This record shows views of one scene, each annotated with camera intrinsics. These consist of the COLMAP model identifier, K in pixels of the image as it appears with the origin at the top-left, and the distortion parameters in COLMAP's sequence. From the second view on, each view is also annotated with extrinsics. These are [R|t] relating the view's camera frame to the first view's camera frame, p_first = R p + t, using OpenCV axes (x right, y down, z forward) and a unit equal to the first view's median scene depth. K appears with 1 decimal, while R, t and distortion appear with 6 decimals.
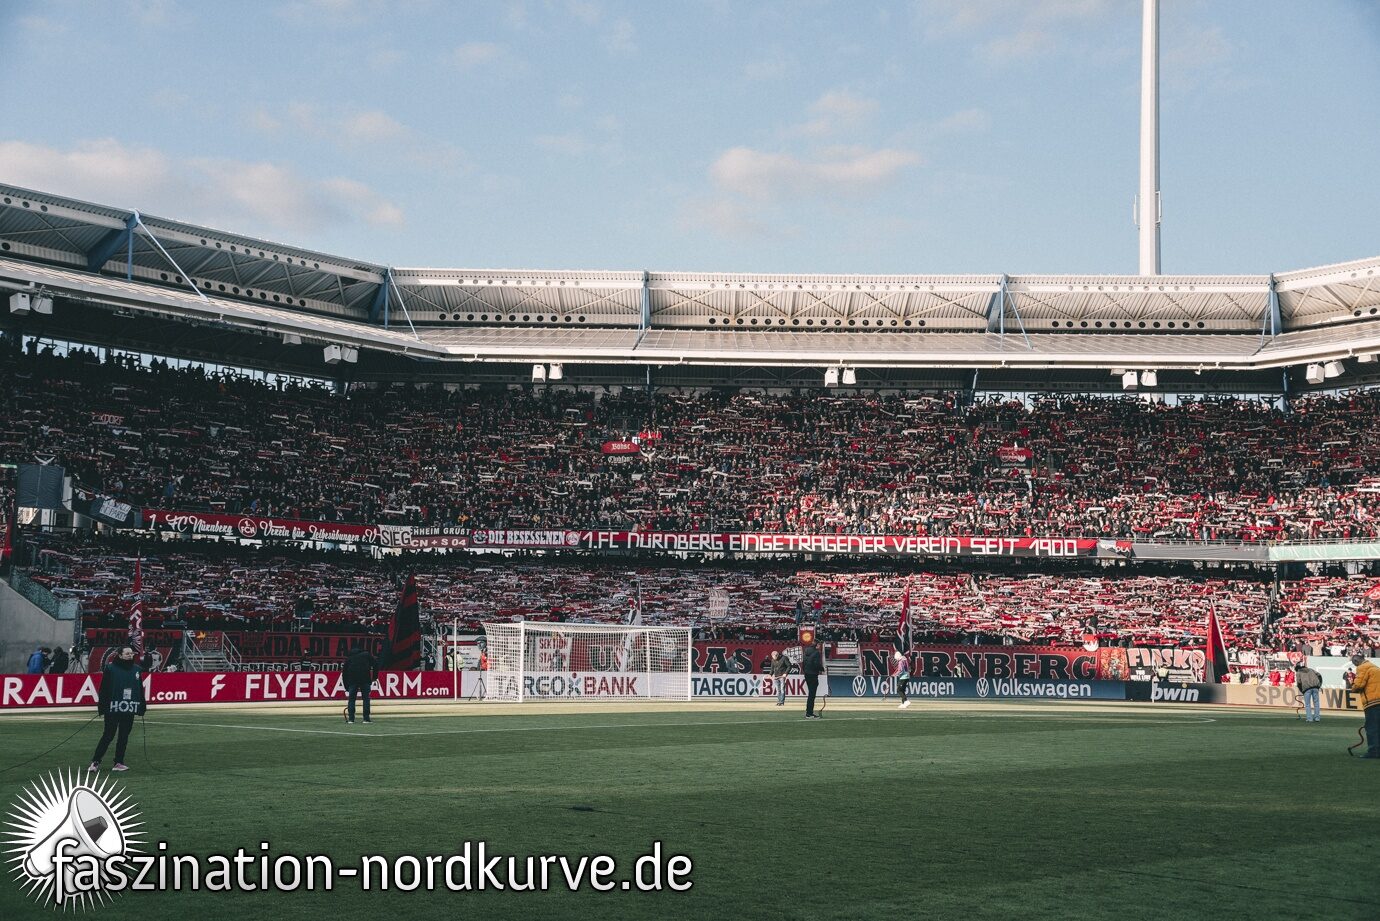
lens RADIAL K [[1700.1, 0, 679.6], [0, 1700.1, 458.4], [0, 0, 1]] dist [0.168983, 0.000000]
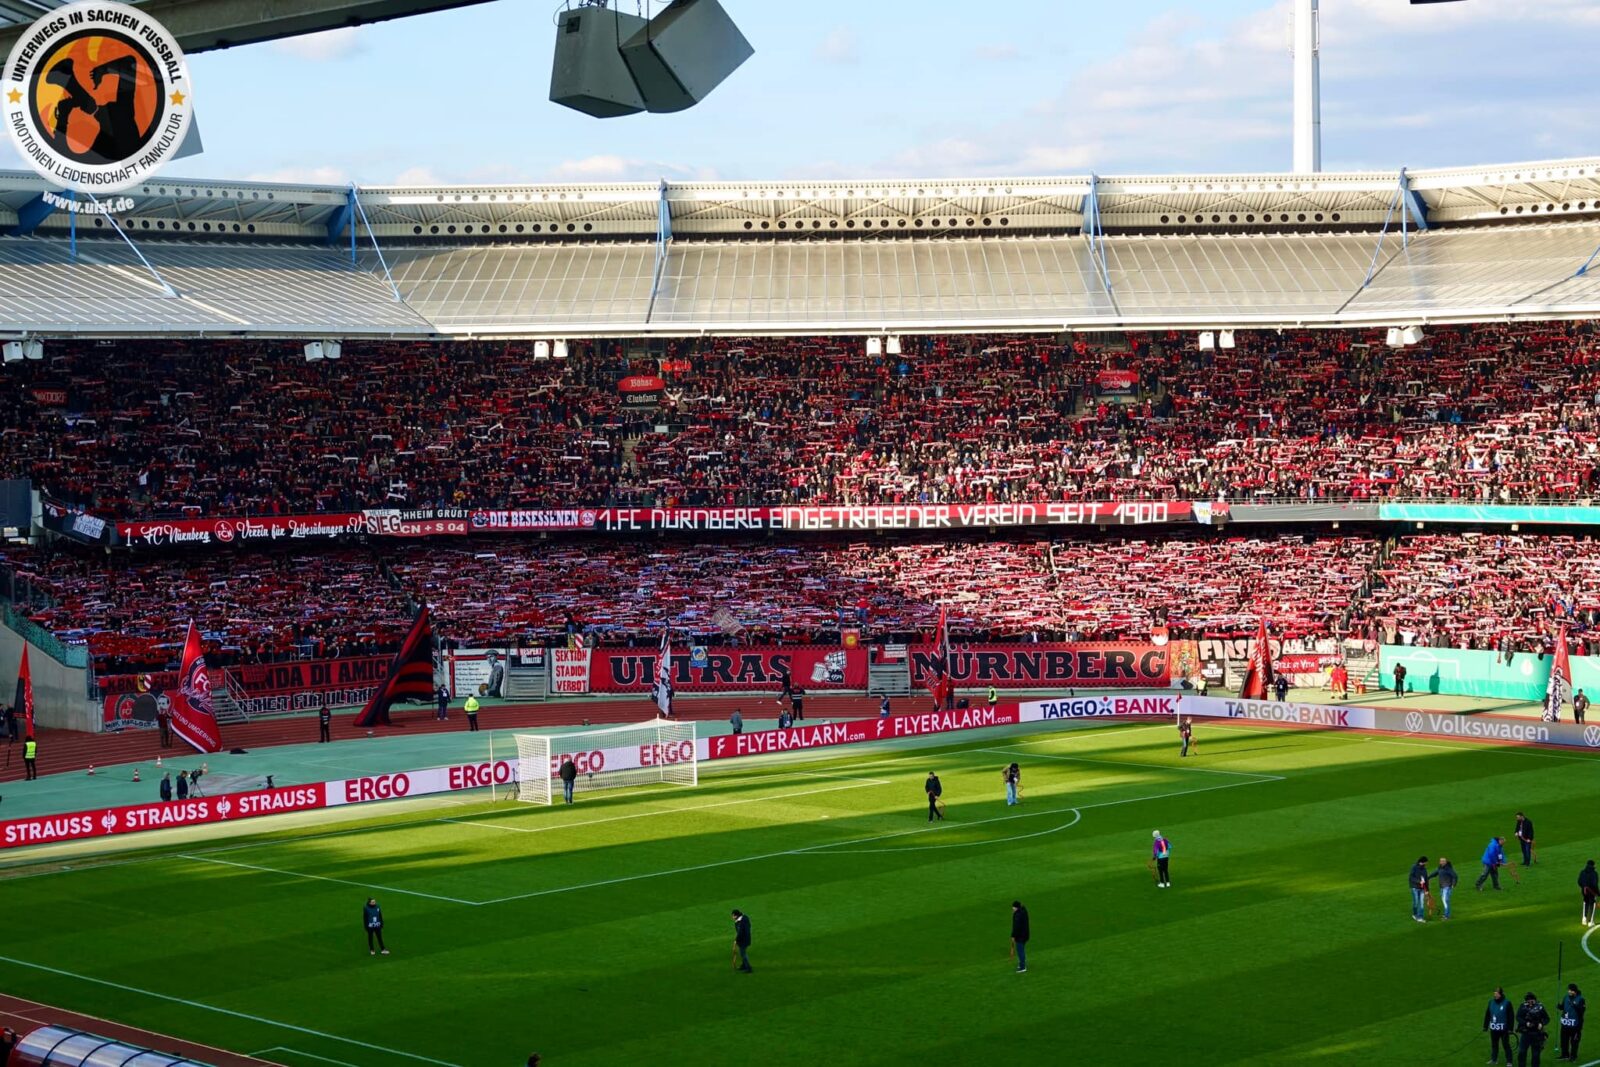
lens RADIAL K [[3190.4, 0, 801.4], [0, 3190.4, 530.7], [0, 0, 1]] dist [0.004833, 0.000000]
pose [[0.999551, -0.029905, 0.001649, 0.042756], [0.029277, 0.987189, 0.156845, -0.197729], [-0.006319, -0.156726, 0.987622, -0.598697]]
